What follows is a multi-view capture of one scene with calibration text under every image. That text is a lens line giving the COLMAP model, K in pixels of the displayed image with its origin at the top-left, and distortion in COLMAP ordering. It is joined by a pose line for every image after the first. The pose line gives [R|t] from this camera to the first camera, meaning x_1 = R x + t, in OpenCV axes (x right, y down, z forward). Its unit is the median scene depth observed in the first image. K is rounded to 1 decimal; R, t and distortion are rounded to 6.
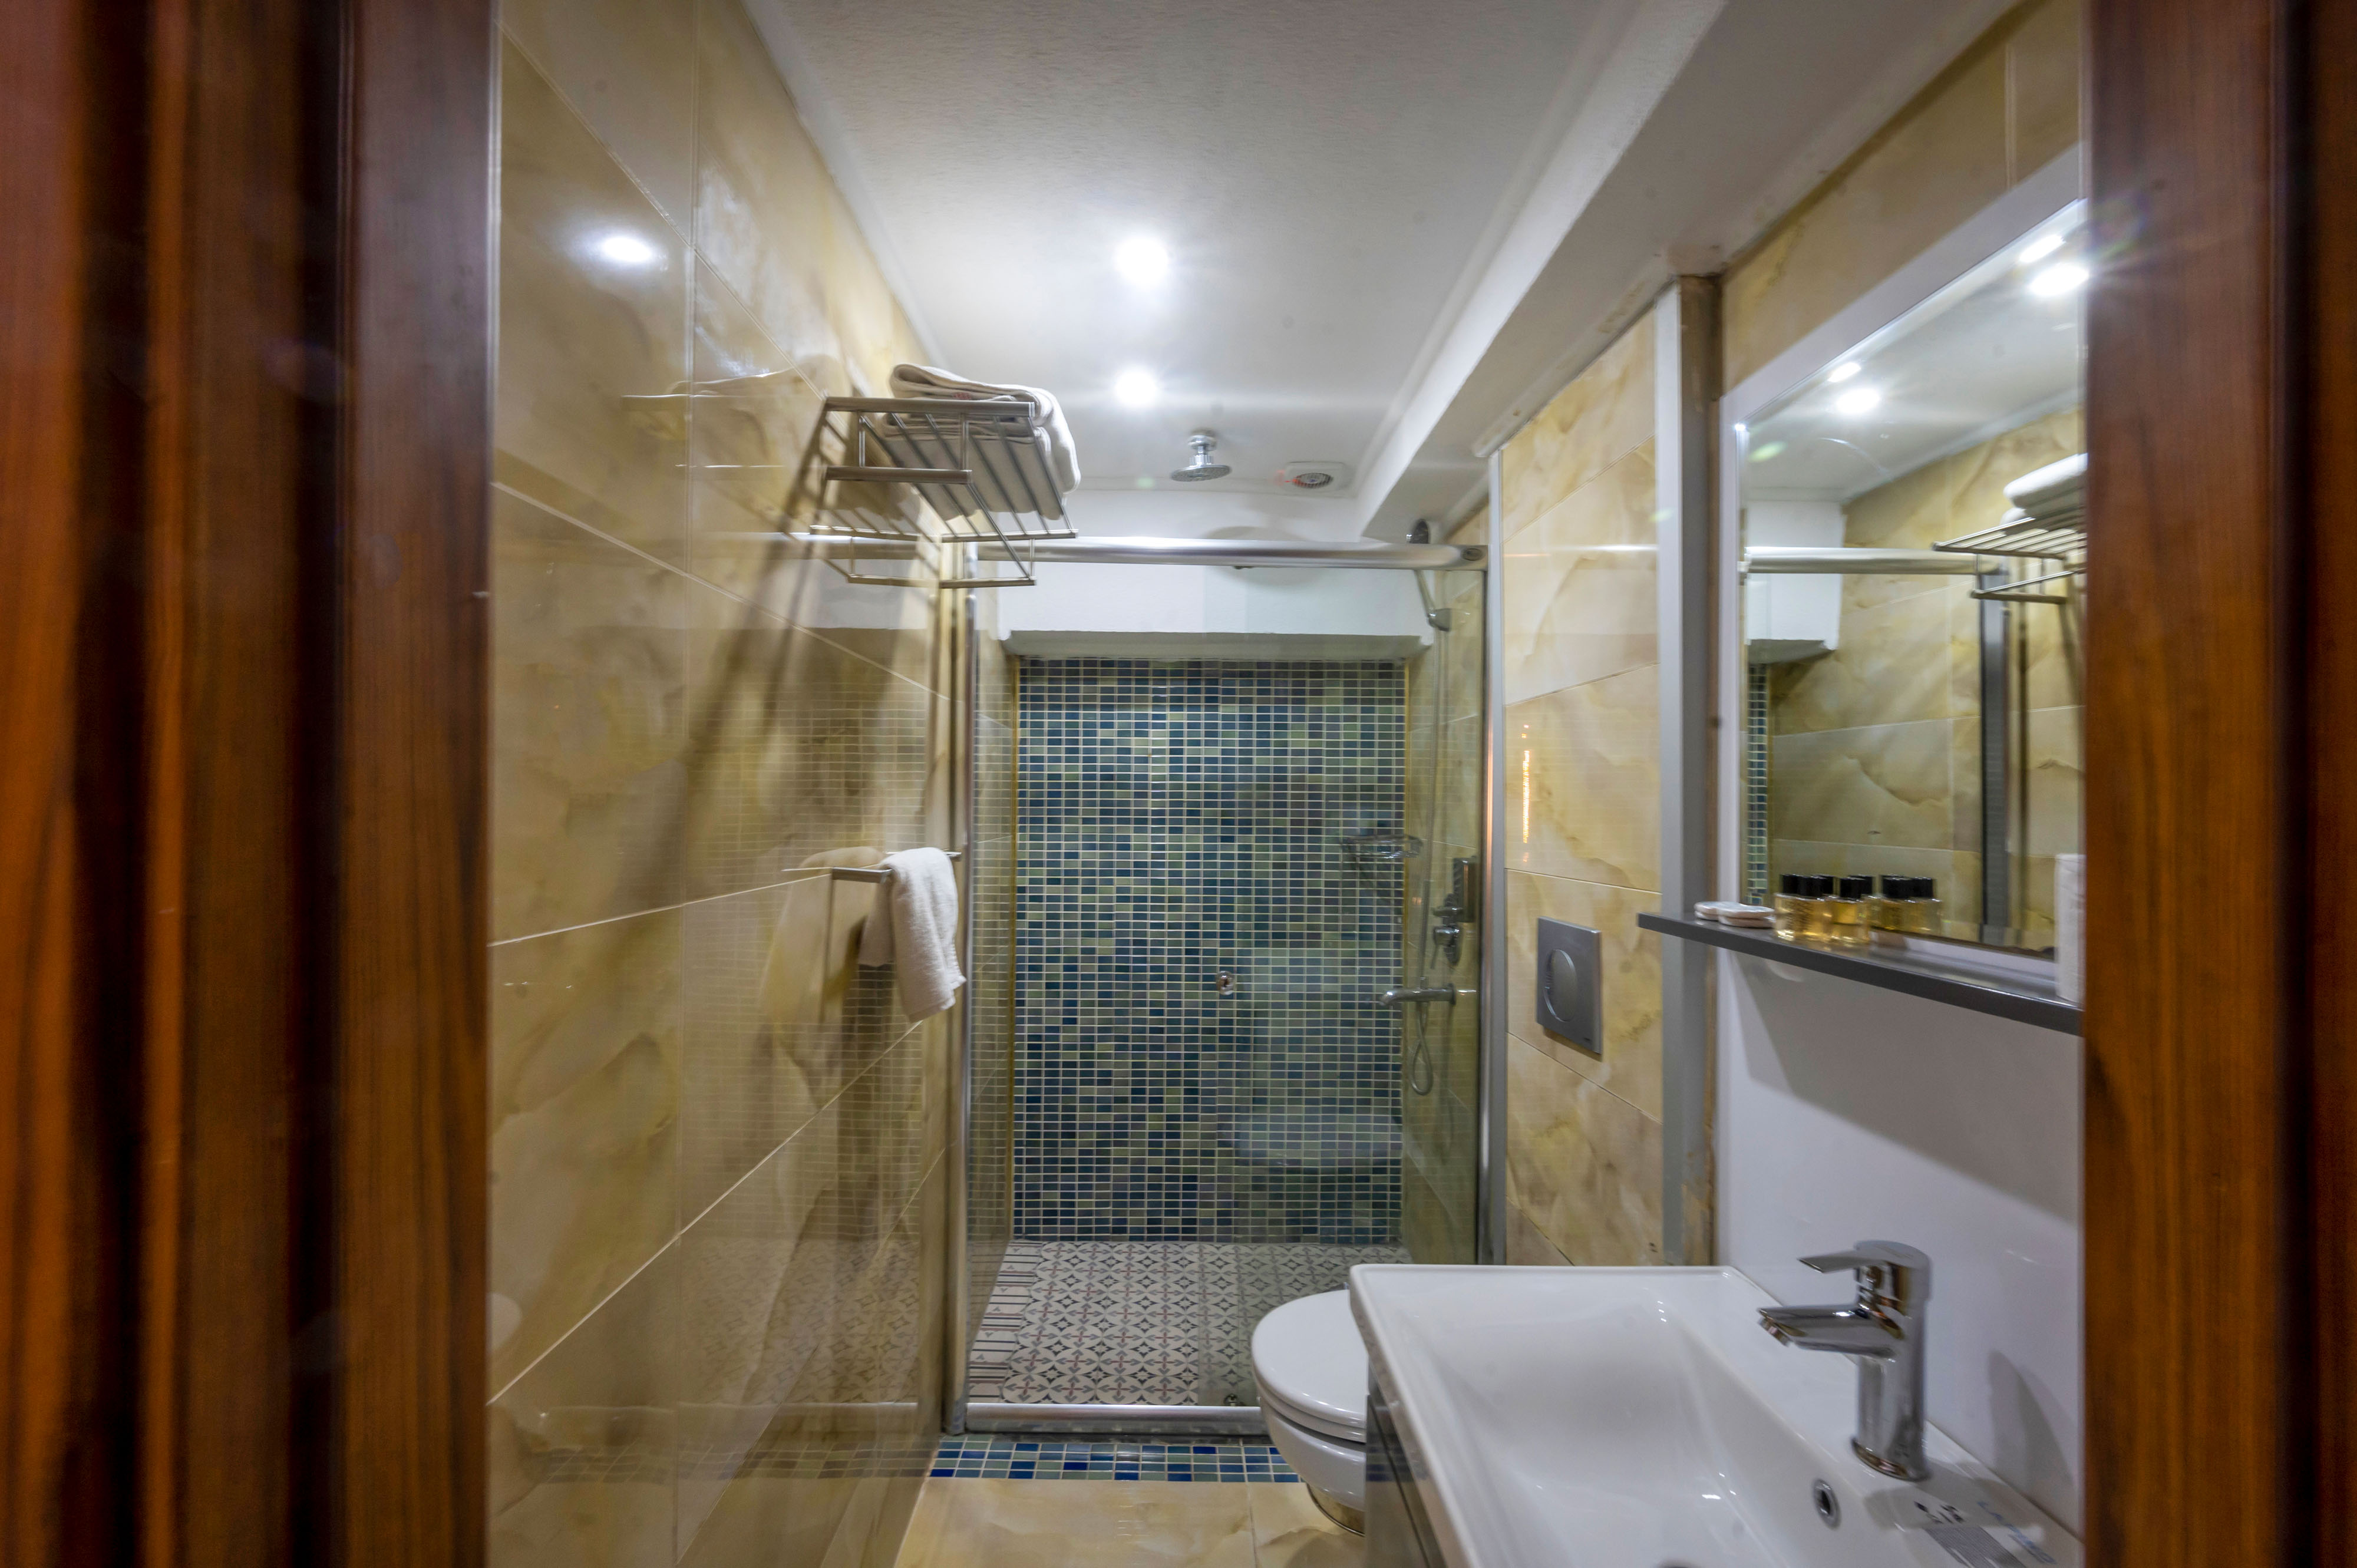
lens RADIAL K [[923.6, 0, 1182.8], [0, 923.6, 795.3], [0, 0, 1]] dist [-0.000017, -0.000764]
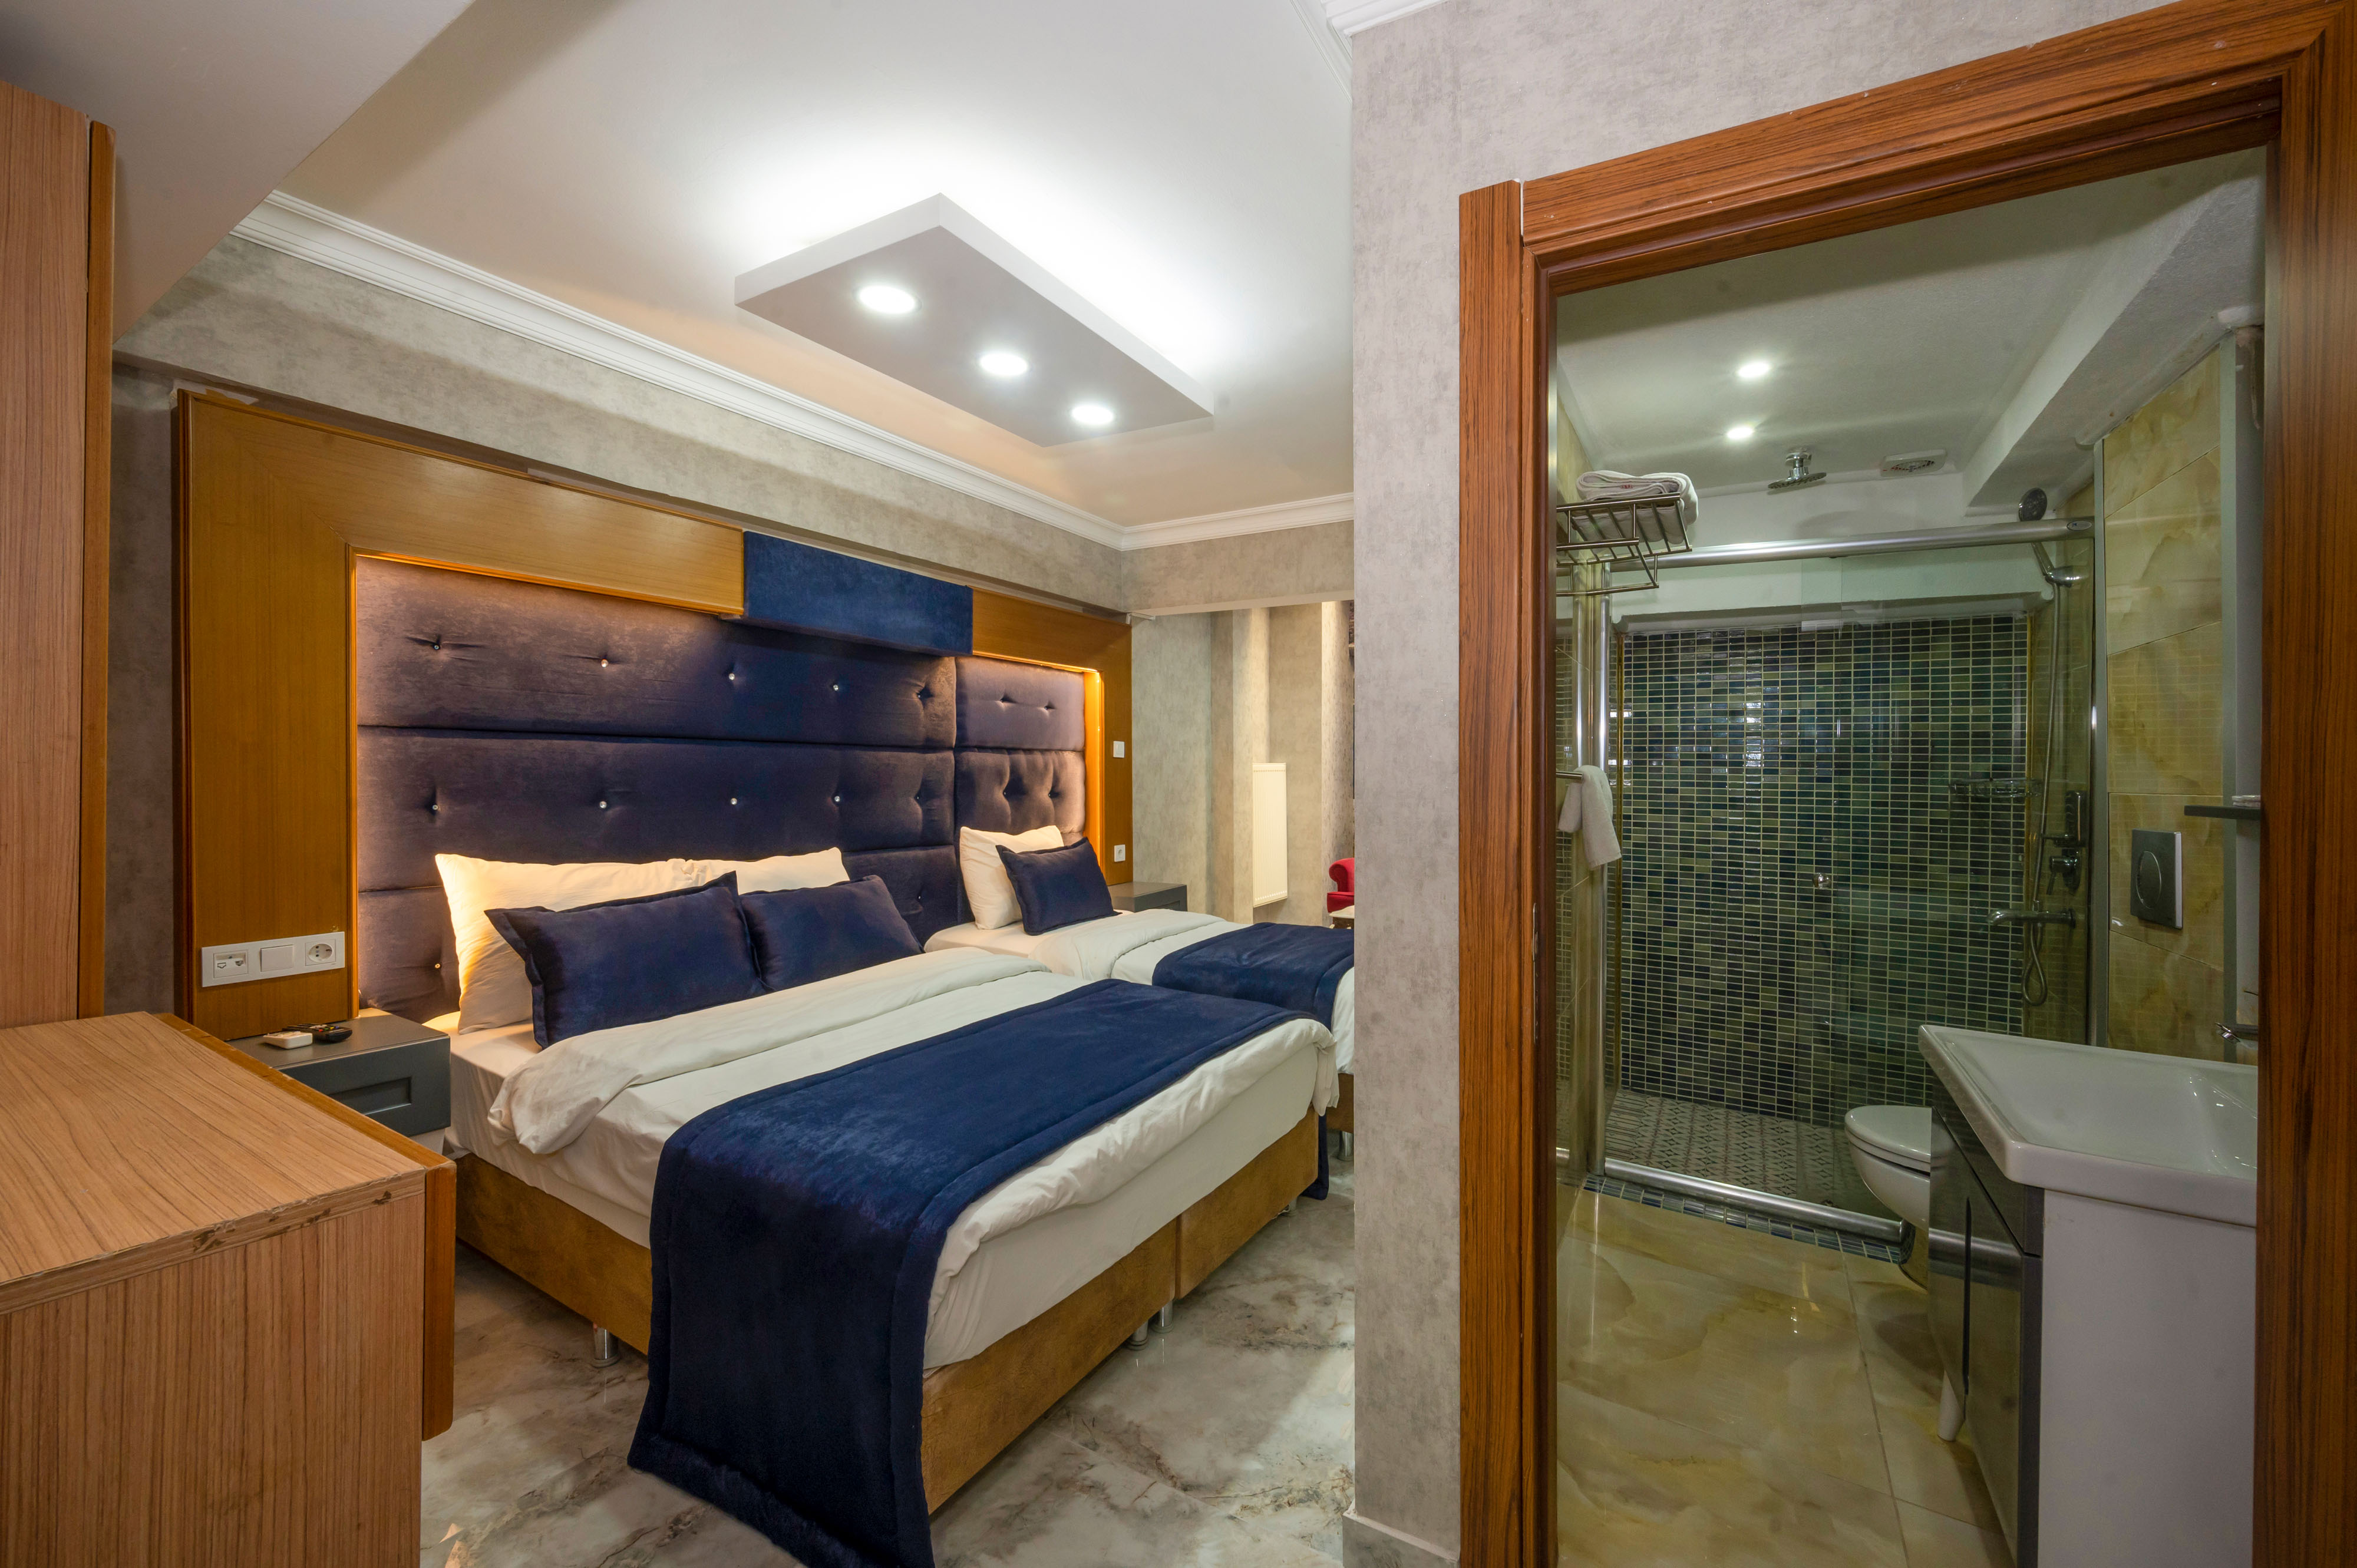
lens RADIAL K [[923.6, 0, 1186.1], [0, 923.6, 750.1], [0, 0, 1]] dist [-0.000017, -0.000764]
pose [[0.849235, -0.000705, -0.528015, -0.022584], [-0.007122, 0.999893, -0.012789, 0.036724], [0.527968, 0.014622, 0.849139, -0.480991]]
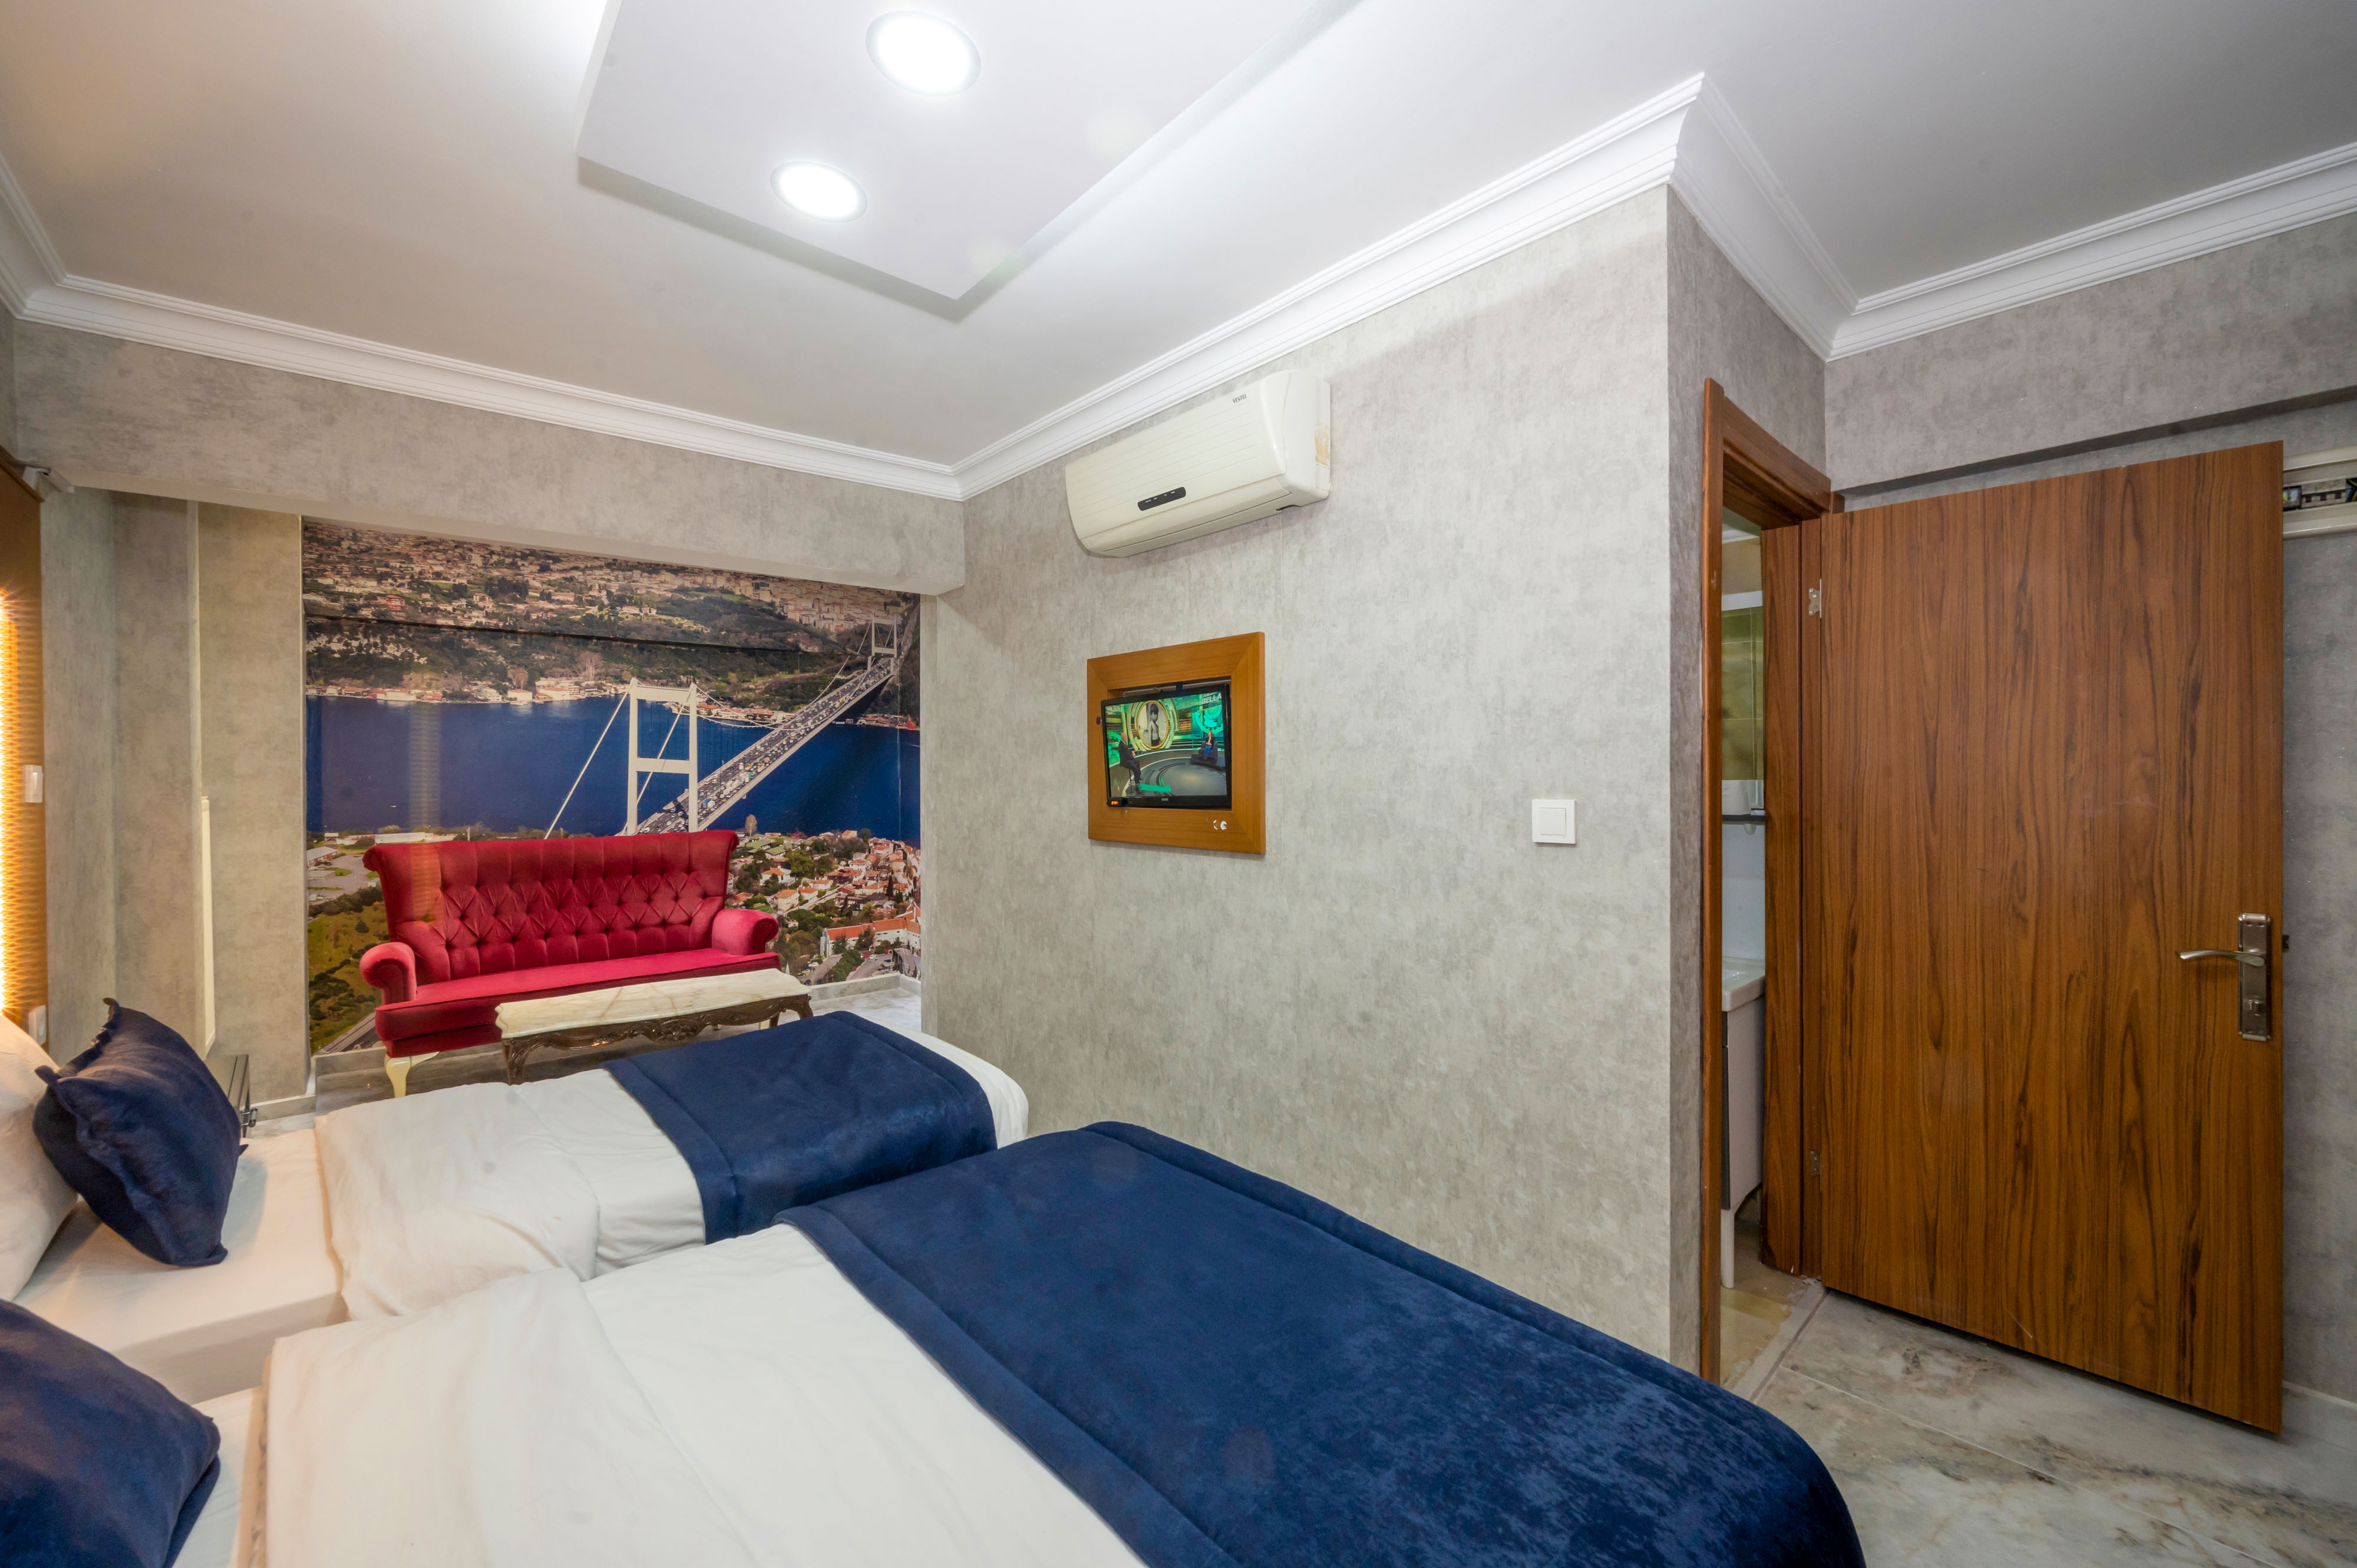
lens RADIAL K [[923.6, 0, 1218.6], [0, 923.6, 743.7], [0, 0, 1]] dist [-0.000017, -0.000764]
pose [[0.758831, 0.014257, 0.651132, -1.003997], [0.004173, 0.999633, -0.026752, -0.002562], [-0.651275, 0.023018, 0.758493, -0.189579]]
